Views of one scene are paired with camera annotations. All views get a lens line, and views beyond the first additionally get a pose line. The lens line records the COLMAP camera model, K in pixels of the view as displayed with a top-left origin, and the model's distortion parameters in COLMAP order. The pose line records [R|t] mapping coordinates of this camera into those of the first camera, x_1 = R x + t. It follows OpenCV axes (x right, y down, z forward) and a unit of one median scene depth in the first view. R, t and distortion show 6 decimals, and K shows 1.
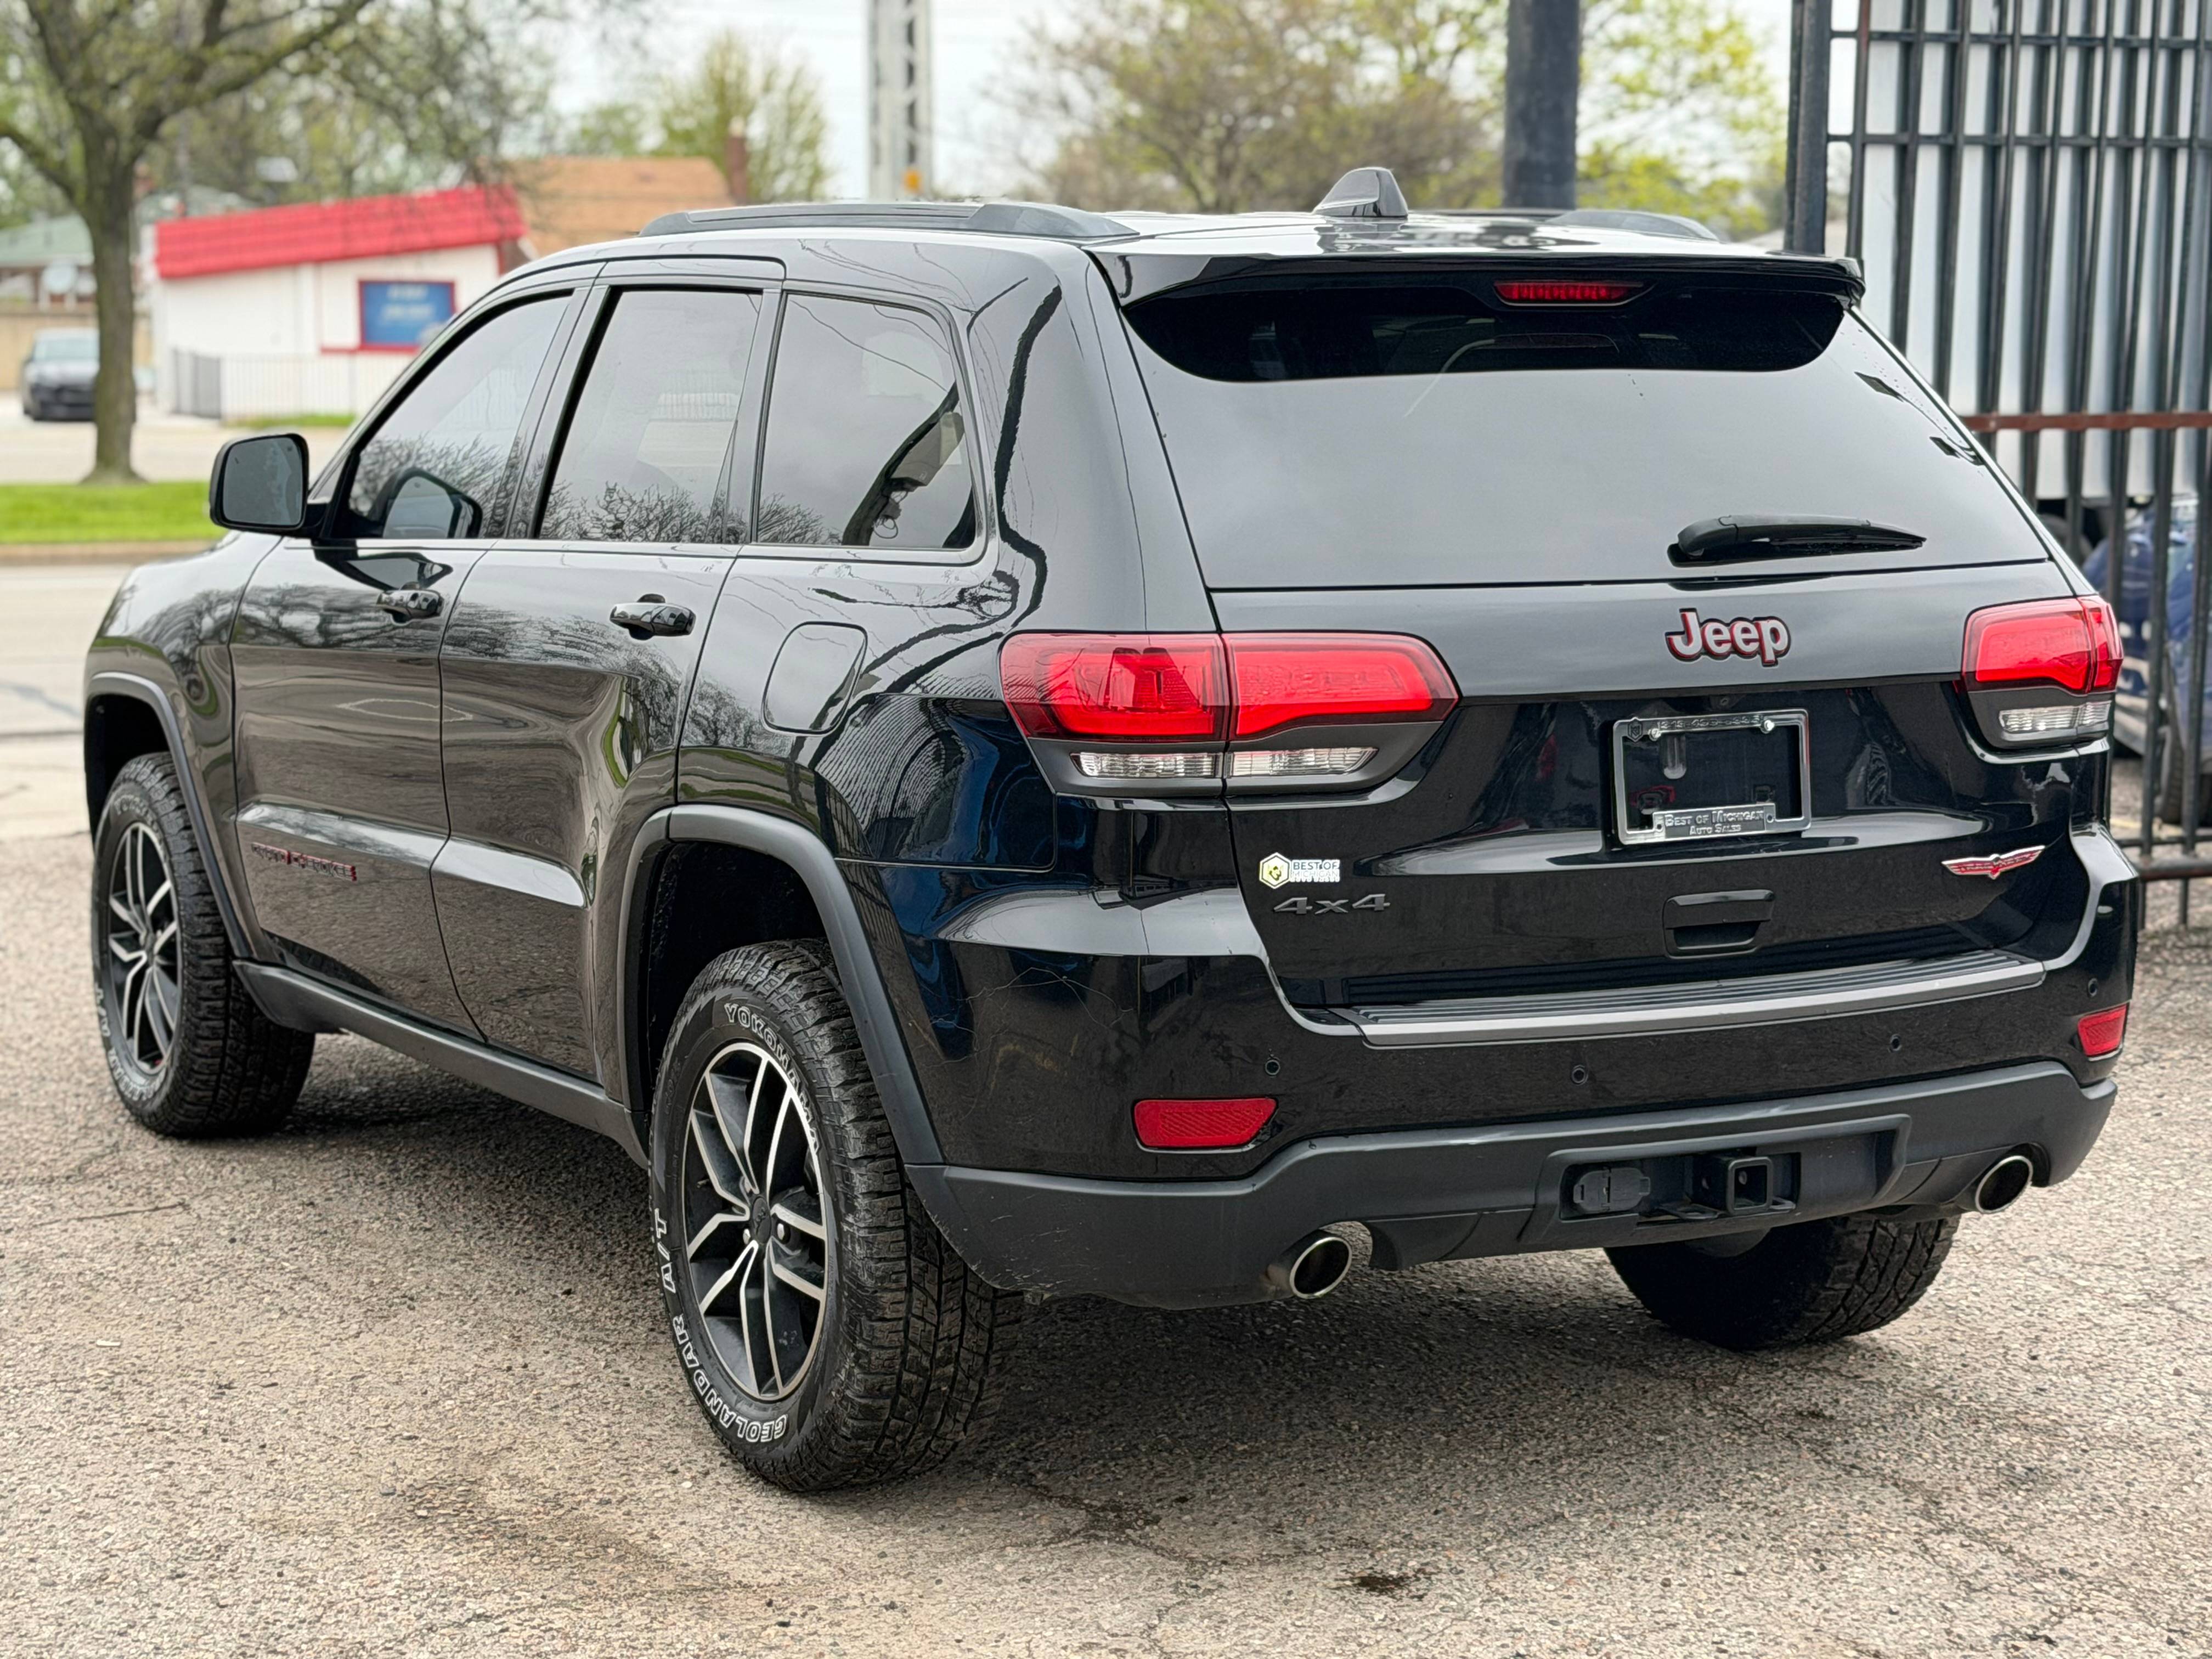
lens RADIAL K [[4371.5, 0, 1089.6], [0, 4371.5, 826.7], [0, 0, 1]] dist [0.006634, 0.000000]
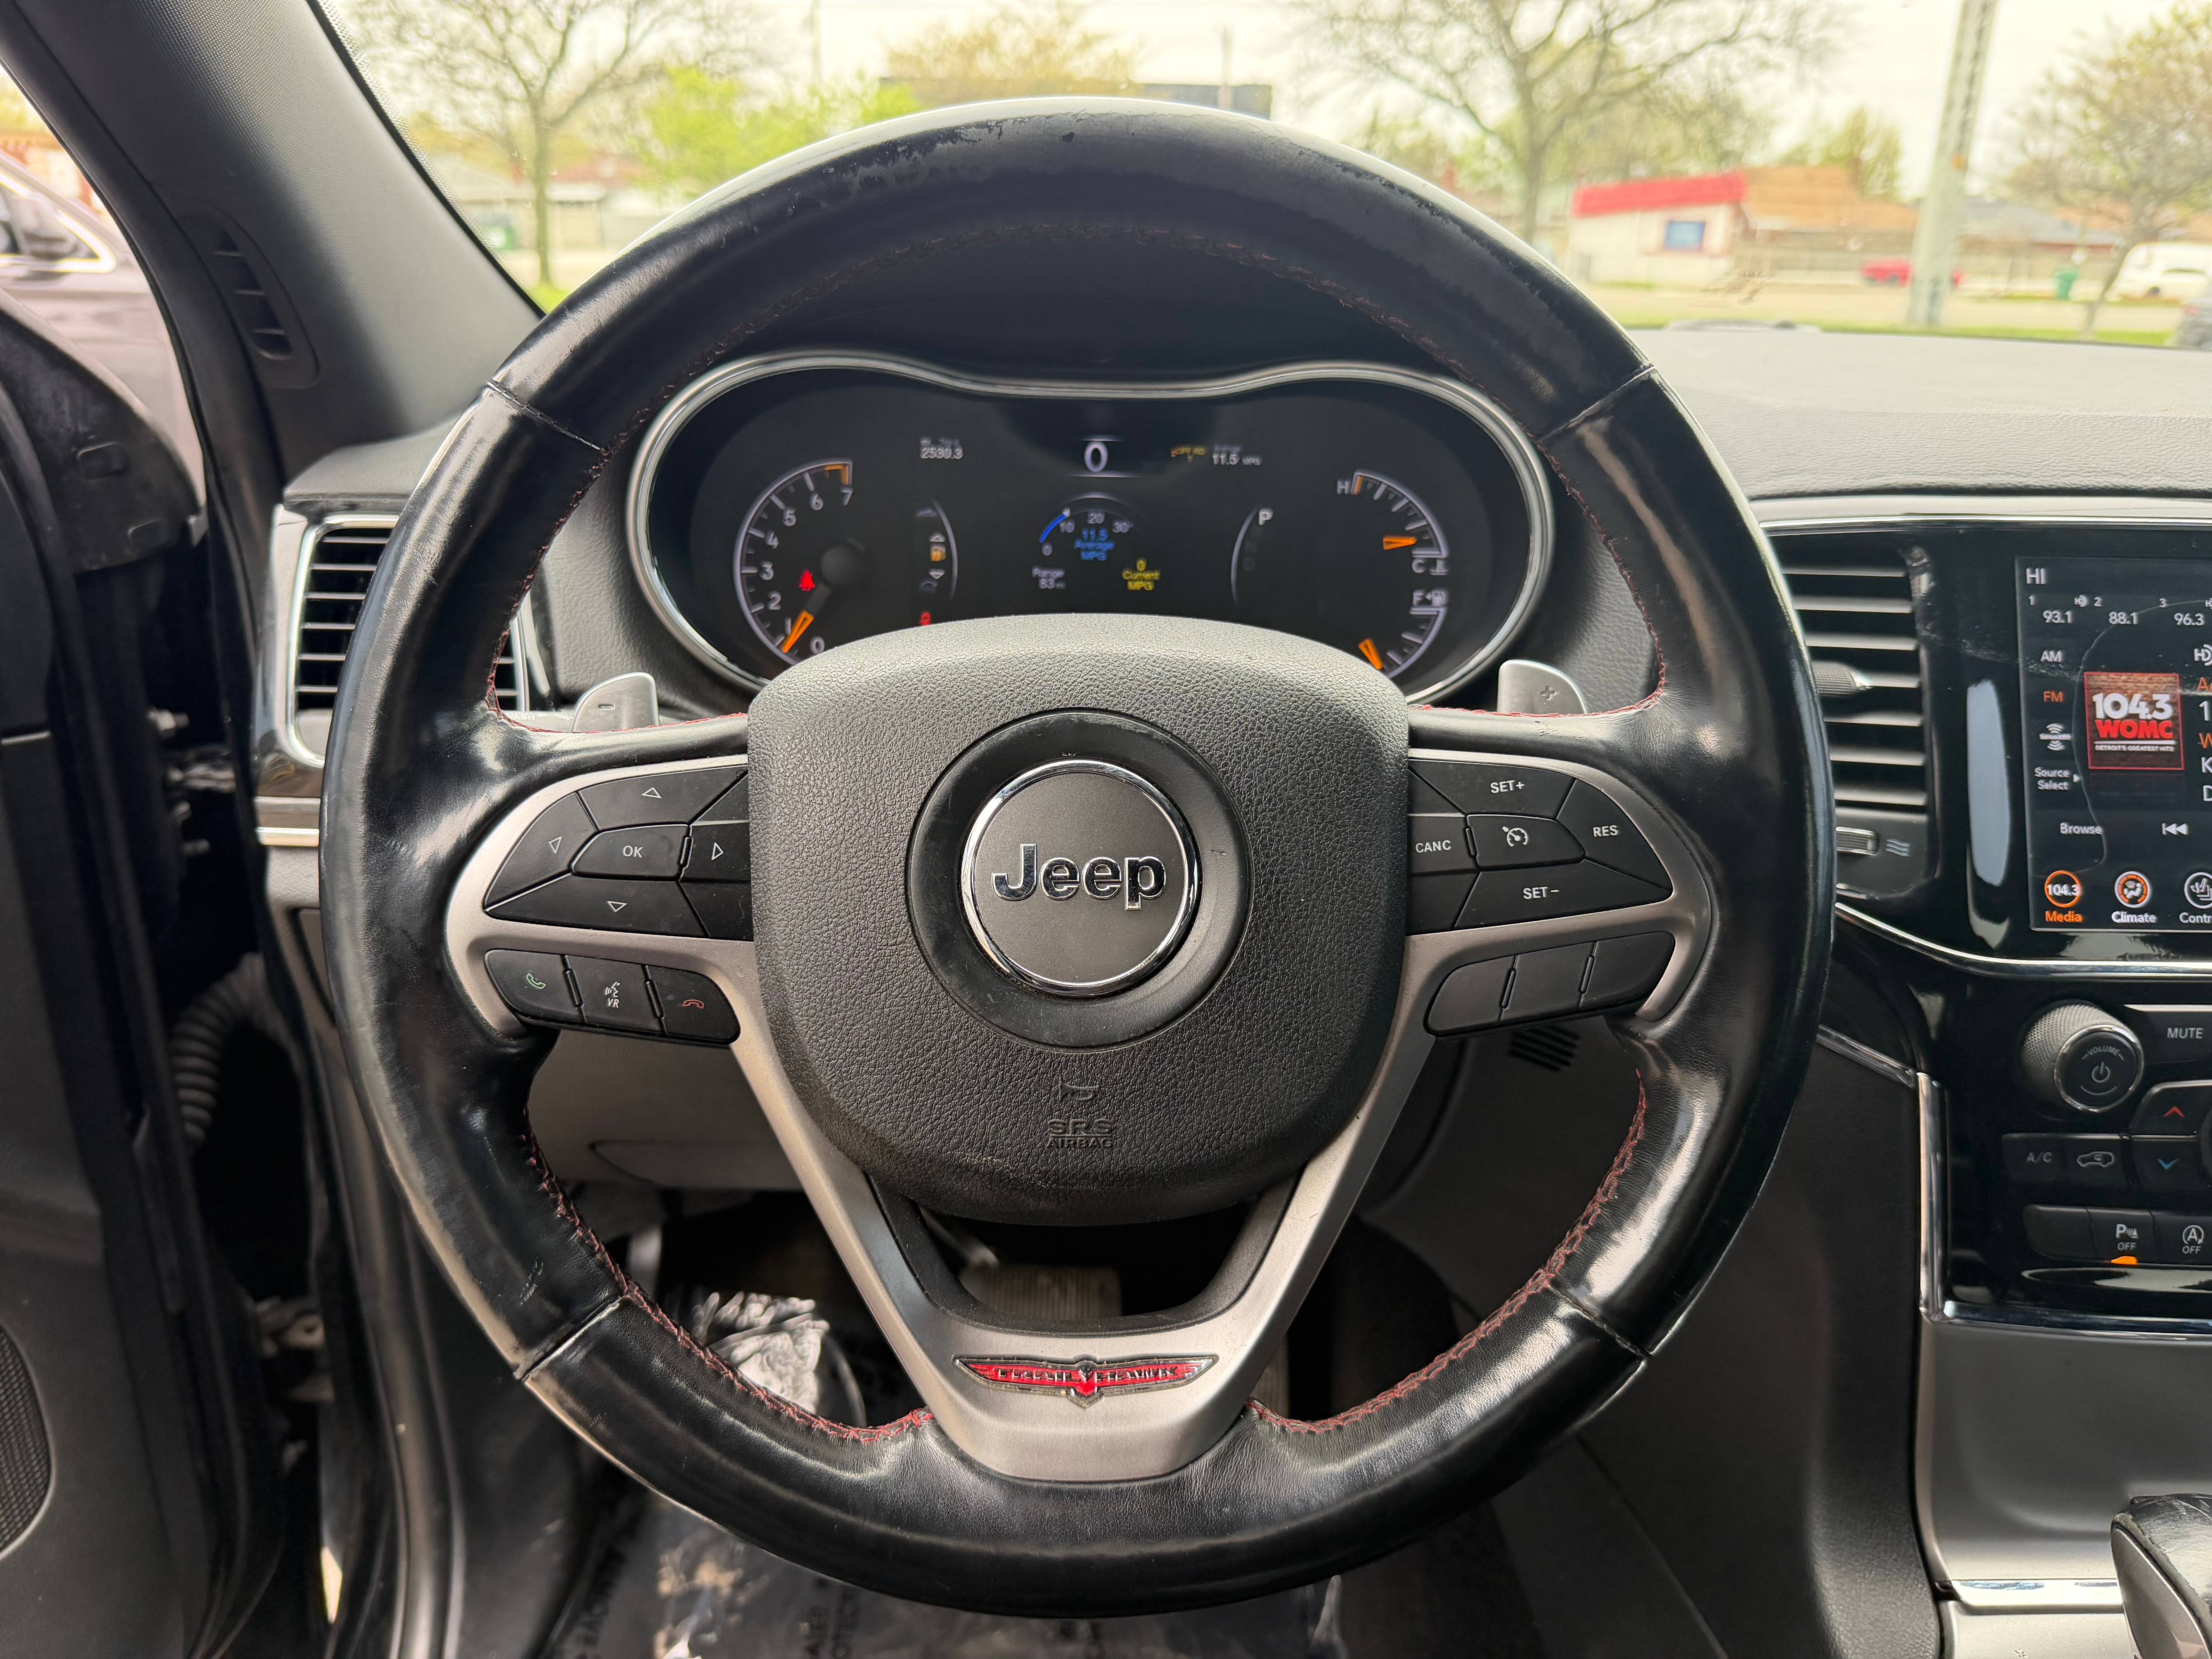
lens RADIAL K [[1563.1, 0, 1119.2], [0, 1563.1, 848.1], [0, 0, 1]] dist [0.053599, -0.073084]
pose [[0.886857, 0.187352, -0.422356, -0.015149], [-0.076545, 0.961045, 0.265581, -0.009384], [0.455660, -0.203203, 0.866650, 0.113965]]
